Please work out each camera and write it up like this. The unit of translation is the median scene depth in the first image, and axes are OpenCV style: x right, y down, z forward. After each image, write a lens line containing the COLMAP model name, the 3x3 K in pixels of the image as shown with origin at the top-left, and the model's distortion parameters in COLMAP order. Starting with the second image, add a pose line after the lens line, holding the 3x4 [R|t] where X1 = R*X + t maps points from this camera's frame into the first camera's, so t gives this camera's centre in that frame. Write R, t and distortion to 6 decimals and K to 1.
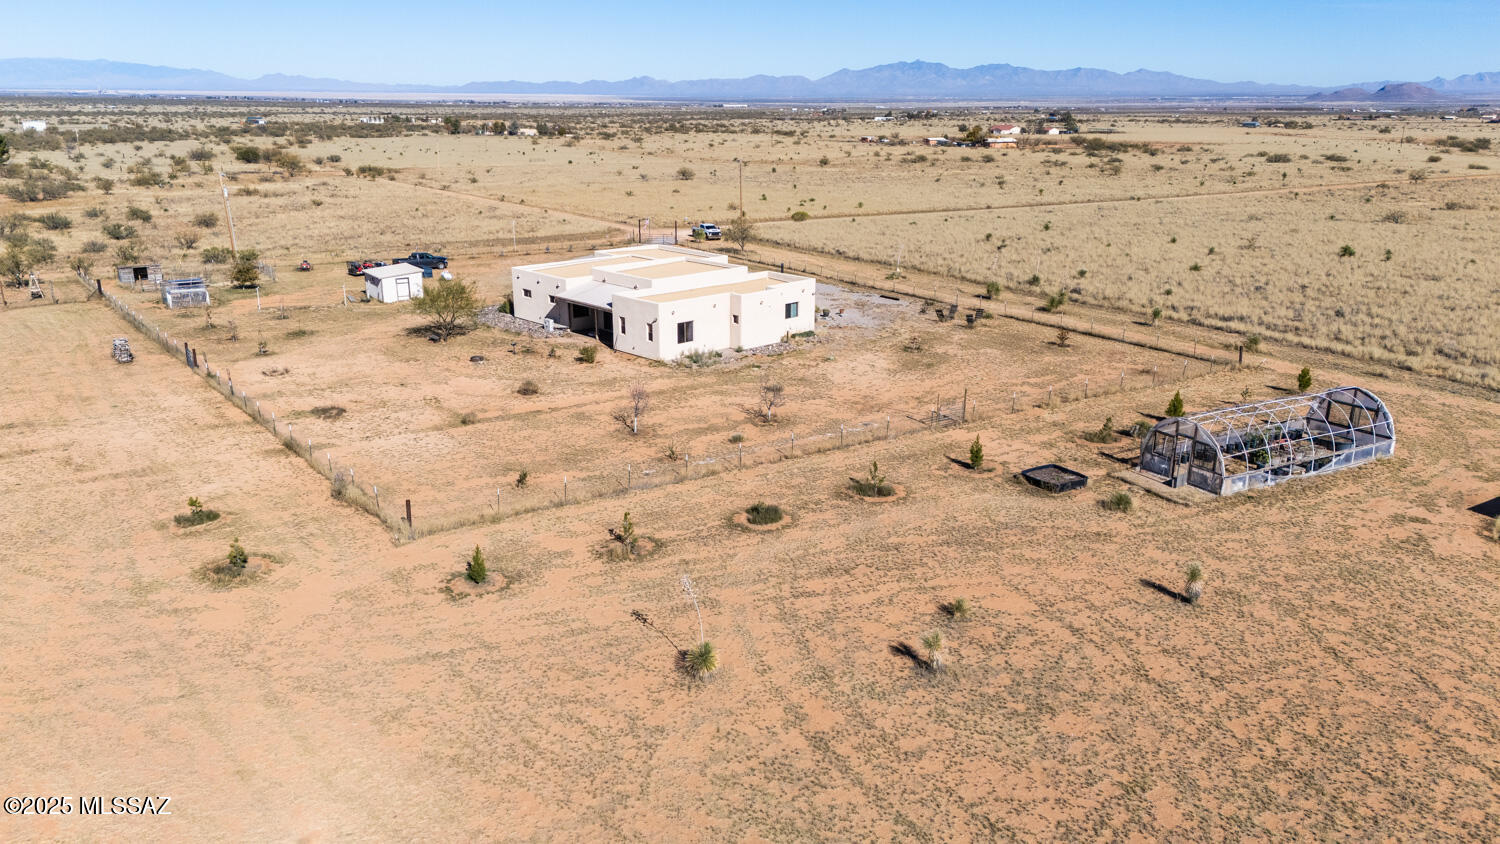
lens RADIAL K [[1095.4, 0, 752.6], [0, 1095.4, 427.6], [0, 0, 1]] dist [0.078893, -0.071994]
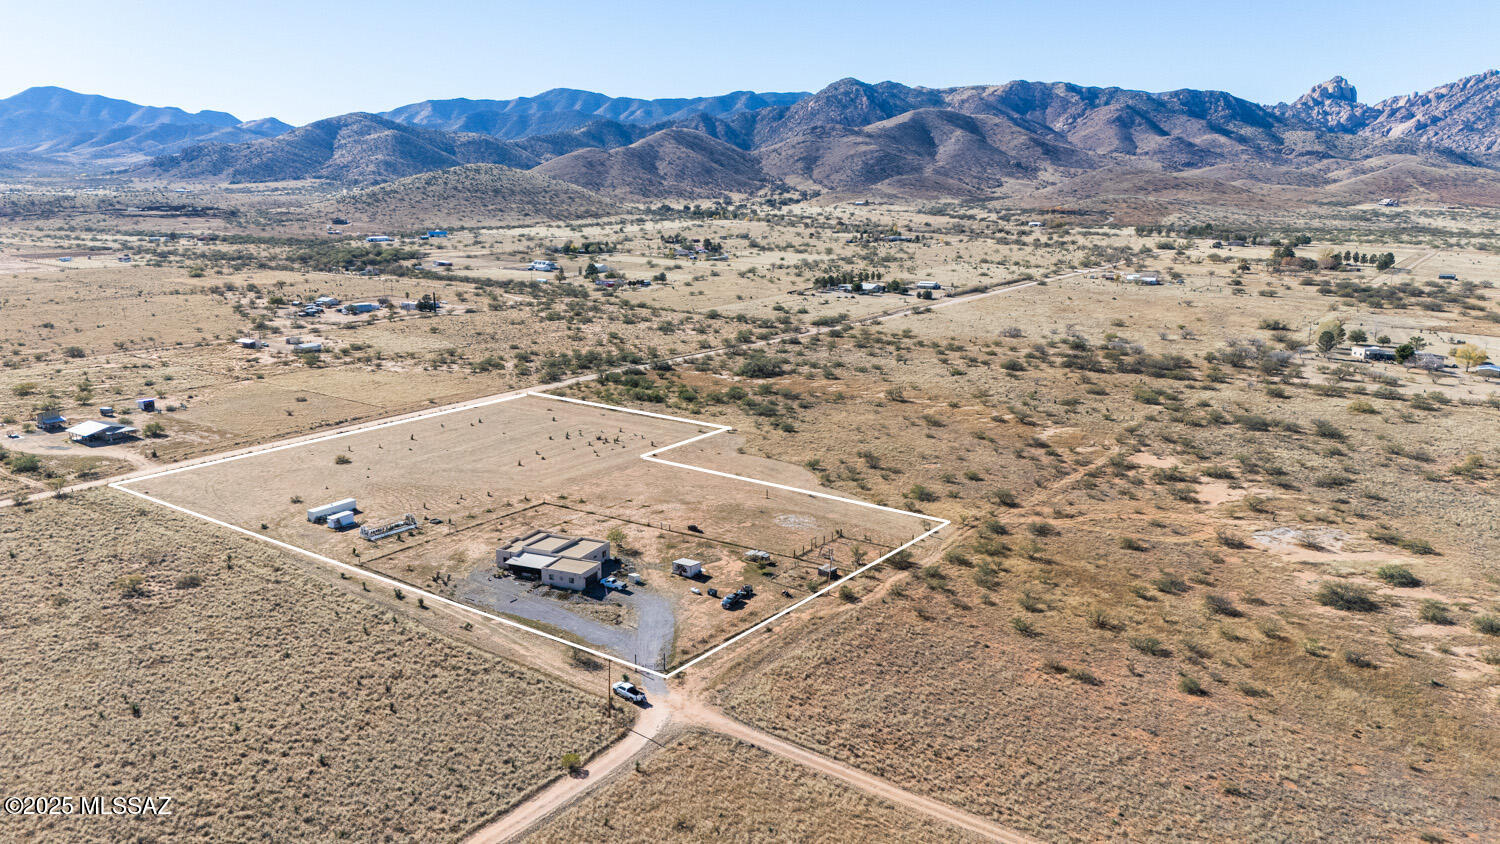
lens RADIAL K [[1095.4, 0, 753.8], [0, 1095.4, 413.0], [0, 0, 1]] dist [0.078893, -0.071994]
pose [[-0.929055, 0.072837, -0.362701, 0.476040], [-0.112457, 0.878424, 0.464461, -1.971447], [0.352435, 0.472298, -0.807913, 3.604317]]
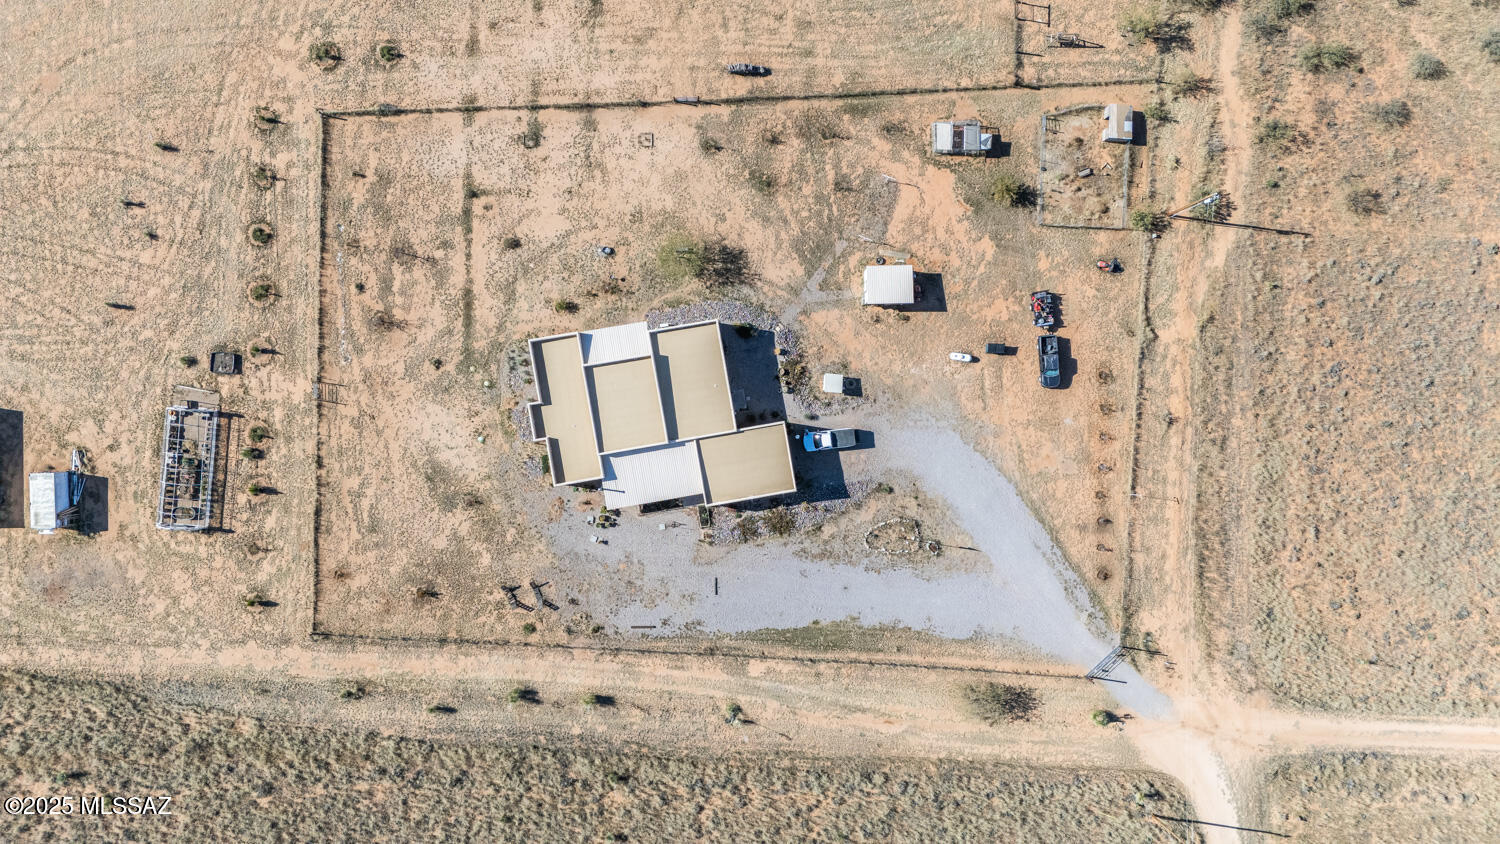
lens RADIAL K [[1095.4, 0, 755.4], [0, 1095.4, 425.2], [0, 0, 1]] dist [0.078893, -0.071994]
pose [[-0.561280, 0.827390, -0.019760, -0.127115], [-0.264563, -0.156748, 0.951544, -1.589668], [0.784201, 0.539311, 0.306876, 0.787457]]
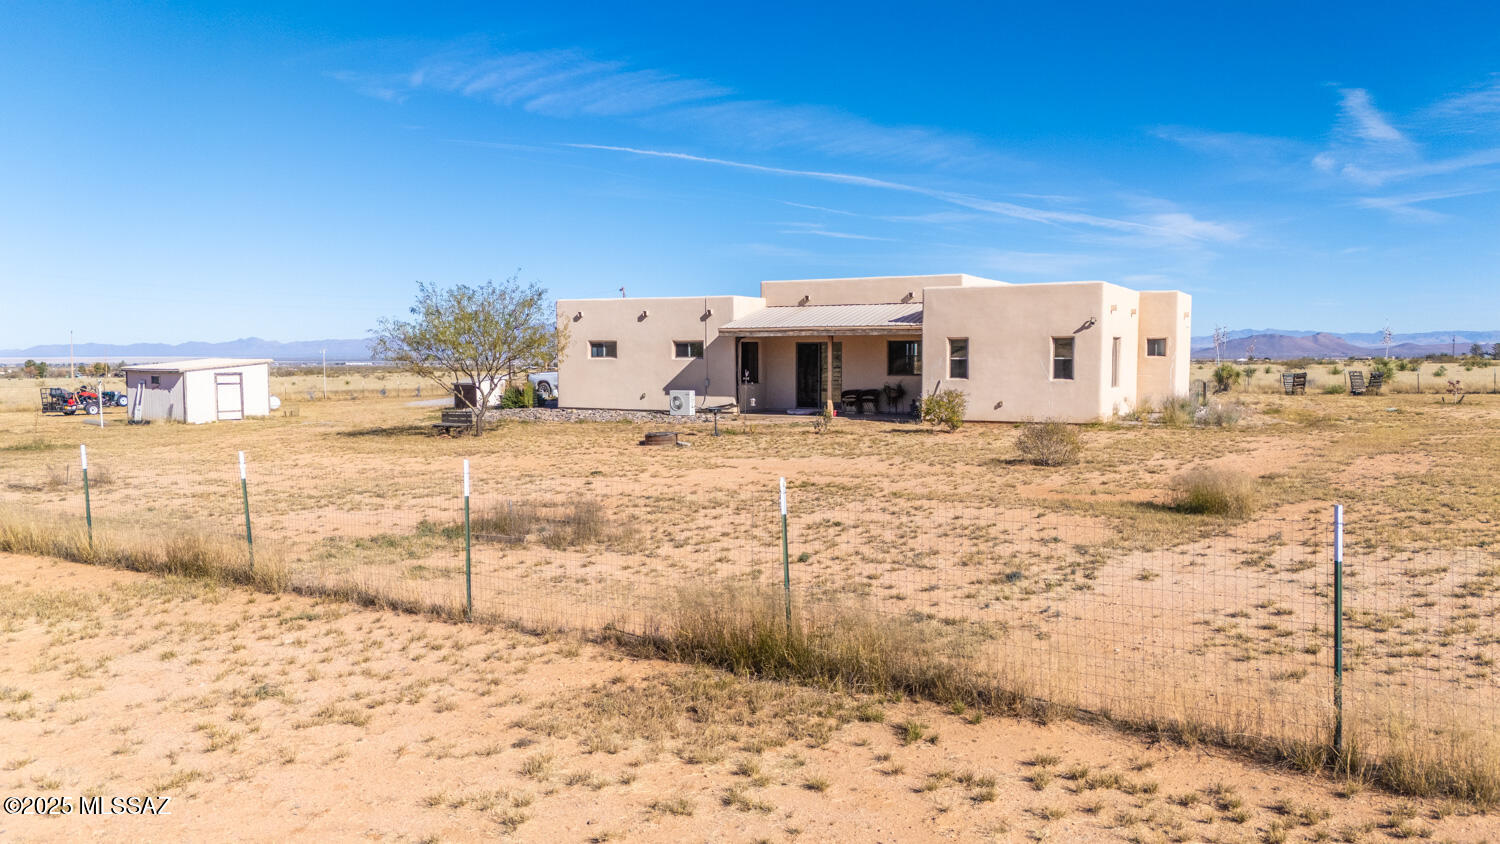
lens RADIAL K [[1095.4, 0, 736.9], [0, 1095.4, 396.5], [0, 0, 1]] dist [0.078893, -0.071994]
pose [[0.950006, -0.023150, 0.311372, -0.327062], [0.100901, 0.966502, -0.235995, 0.013325], [-0.295478, 0.255614, 0.920518, 0.623385]]
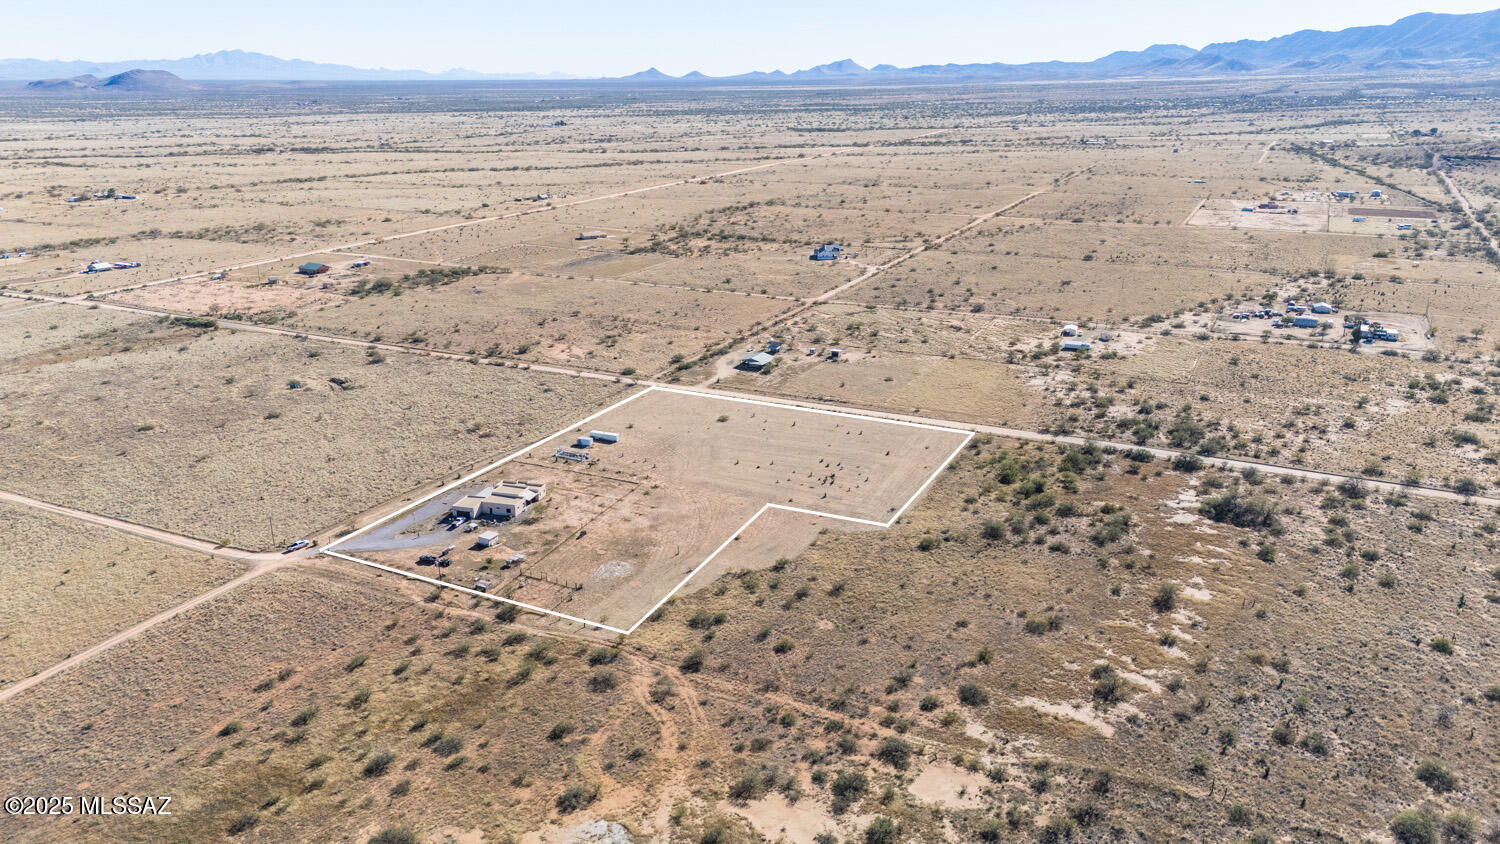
lens RADIAL K [[1095.4, 0, 748.3], [0, 1095.4, 421.9], [0, 0, 1]] dist [0.078893, -0.071994]
pose [[-0.509380, -0.268497, 0.817583, -4.329178], [0.245650, 0.865179, 0.437175, -2.193565], [-0.824735, 0.423528, -0.374748, 1.875427]]
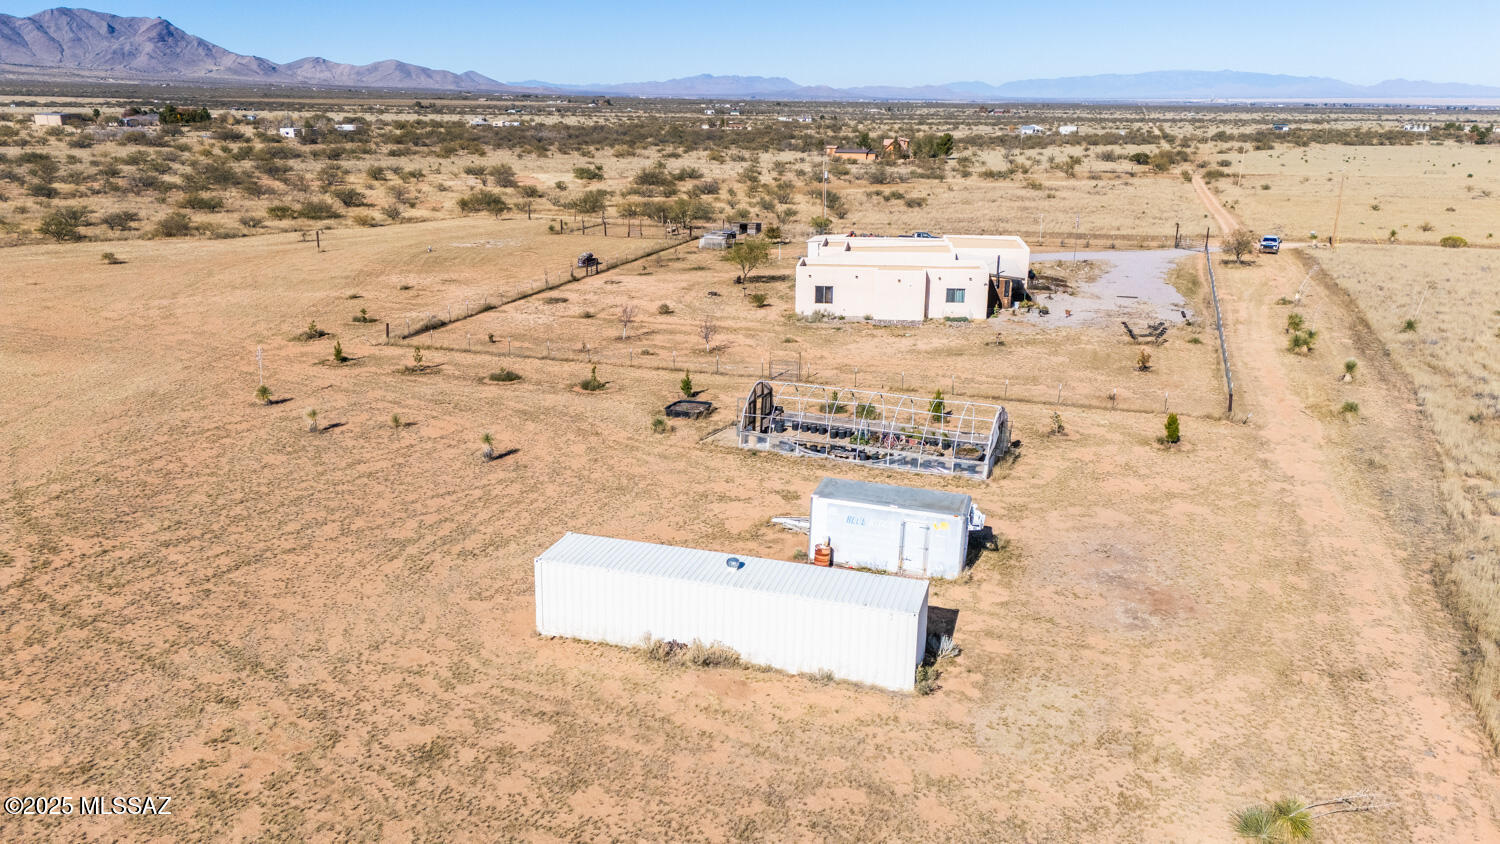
lens RADIAL K [[1095.4, 0, 749.3], [0, 1095.4, 424.0], [0, 0, 1]] dist [0.078893, -0.071994]
pose [[0.627363, 0.222067, -0.746392, 0.784854], [-0.228922, 0.968719, 0.095799, -0.044751], [0.744319, 0.110765, 0.658575, 0.161904]]
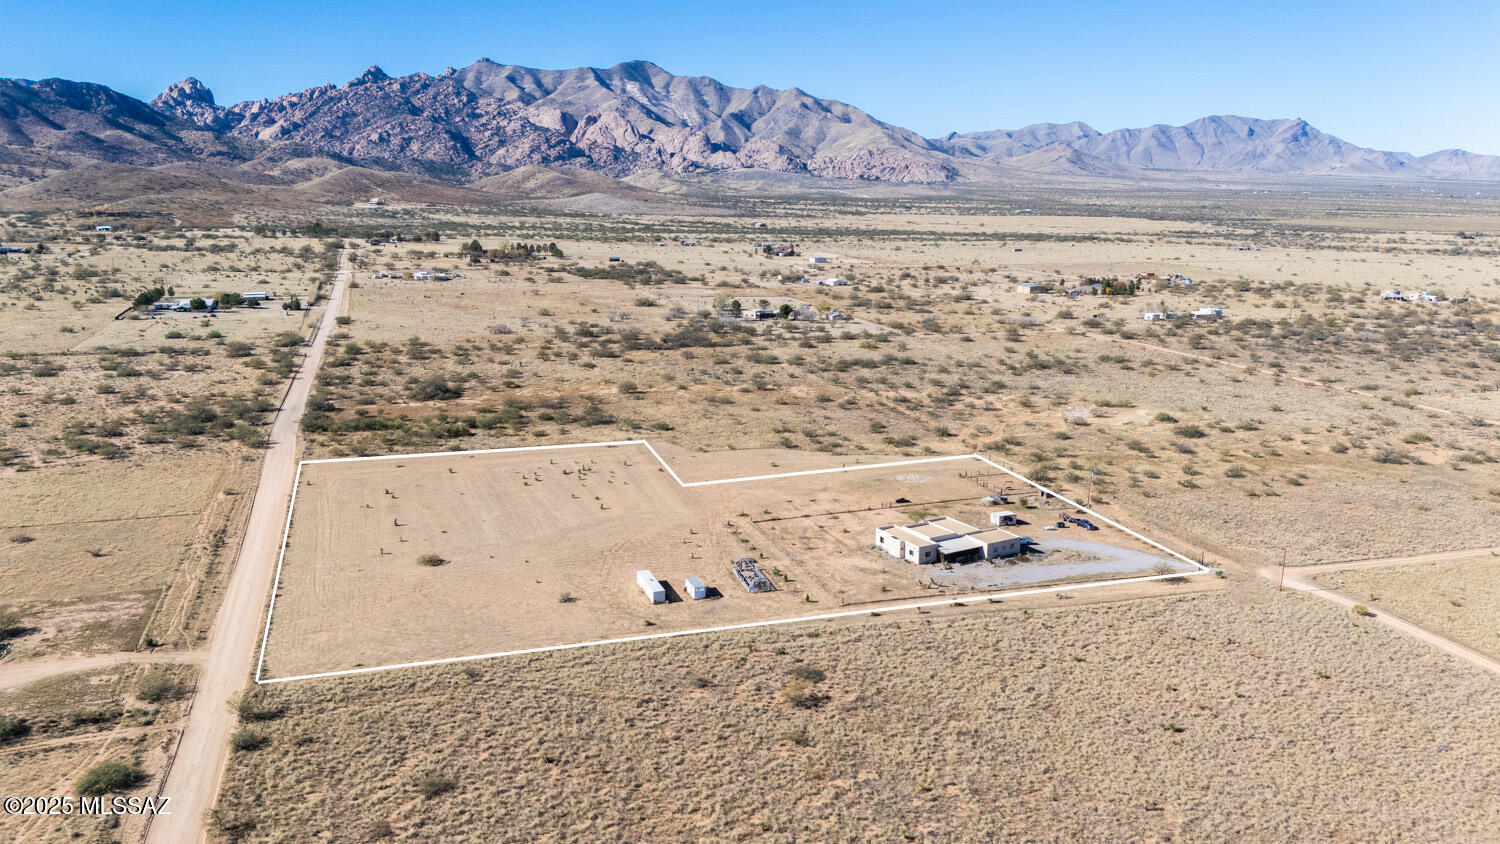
lens RADIAL K [[1095.4, 0, 750.2], [0, 1095.4, 415.6], [0, 0, 1]] dist [0.078893, -0.071994]
pose [[-0.236003, 0.200727, -0.950795, 3.010918], [-0.285751, 0.920840, 0.265331, -1.159768], [0.928789, 0.334310, -0.159963, 0.998337]]
